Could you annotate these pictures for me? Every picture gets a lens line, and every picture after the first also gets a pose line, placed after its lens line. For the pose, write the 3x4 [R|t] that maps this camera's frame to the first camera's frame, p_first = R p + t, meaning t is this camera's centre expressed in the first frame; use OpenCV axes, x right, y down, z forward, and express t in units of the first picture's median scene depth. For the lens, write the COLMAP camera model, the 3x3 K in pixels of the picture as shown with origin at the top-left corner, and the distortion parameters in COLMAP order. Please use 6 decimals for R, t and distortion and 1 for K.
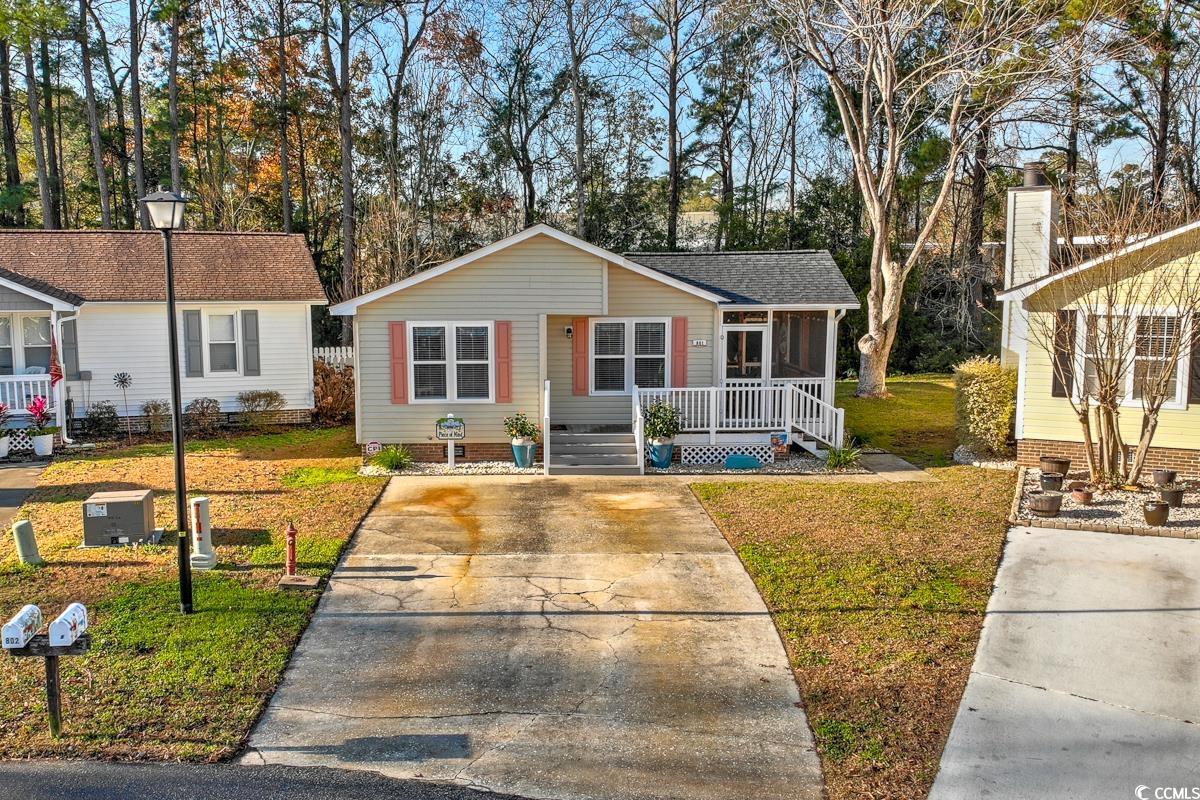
lens RADIAL K [[1001.0, 0, 552.0], [0, 1001.0, 419.2], [0, 0, 1]] dist [0.110015, -0.000393]
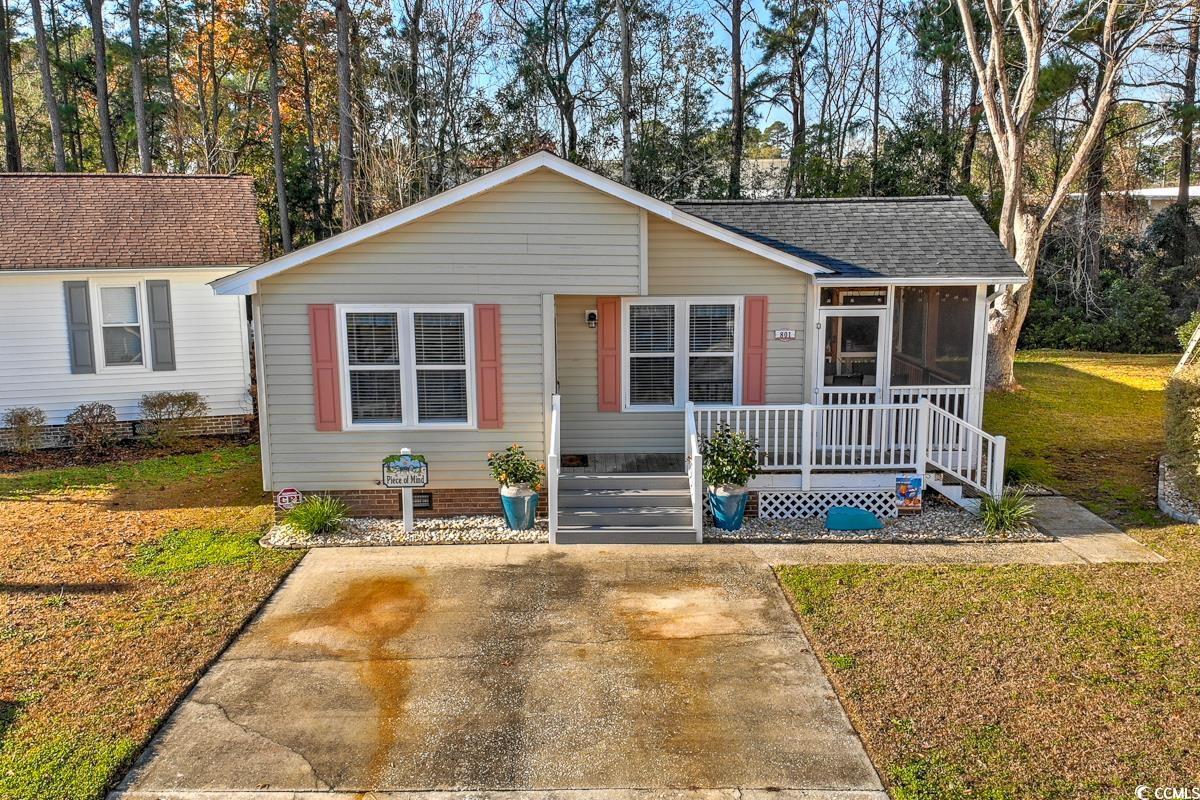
lens RADIAL K [[974.4, 0, 603.8], [0, 974.4, 411.0], [0, 0, 1]] dist [0.054748, -0.026616]
pose [[0.999976, 0.001448, -0.006834, 0.028940], [-0.001146, 0.999034, 0.043921, -0.052084], [0.006891, -0.043912, 0.999012, 0.336228]]
